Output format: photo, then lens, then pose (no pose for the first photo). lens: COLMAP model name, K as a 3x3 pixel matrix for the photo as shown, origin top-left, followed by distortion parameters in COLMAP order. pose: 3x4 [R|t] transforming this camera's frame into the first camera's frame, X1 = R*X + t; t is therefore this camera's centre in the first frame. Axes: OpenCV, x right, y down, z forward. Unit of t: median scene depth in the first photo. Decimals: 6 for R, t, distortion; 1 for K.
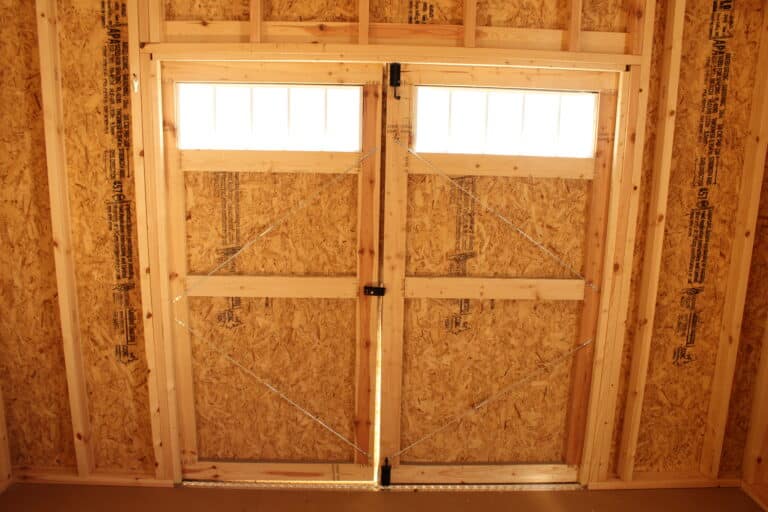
lens RADIAL K [[637.9, 0, 384.4], [0, 637.9, 269.2], [0, 0, 1]] dist [-0.147217, 0.118377]
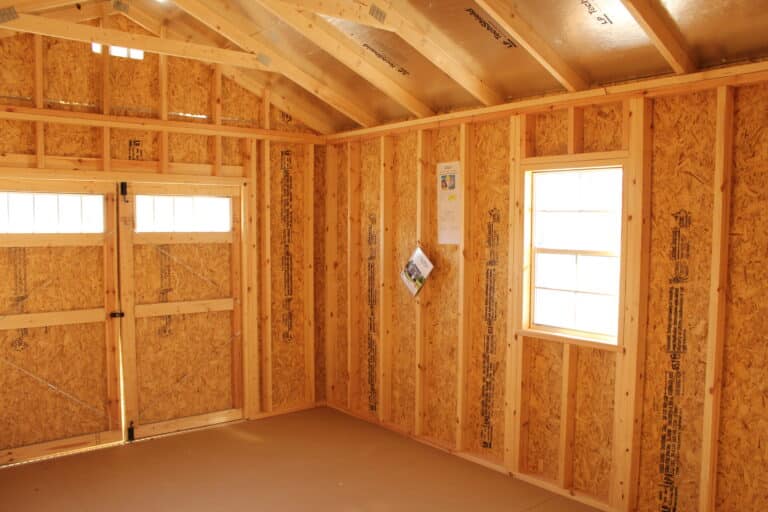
lens RADIAL K [[637.9, 0, 384.4], [0, 637.9, 269.2], [0, 0, 1]] dist [-0.147217, 0.118377]
pose [[0.786504, -0.061101, 0.614556, -0.452807], [0.145600, 0.985389, -0.088368, 0.159341], [-0.600177, 0.158980, 0.783908, -0.702967]]
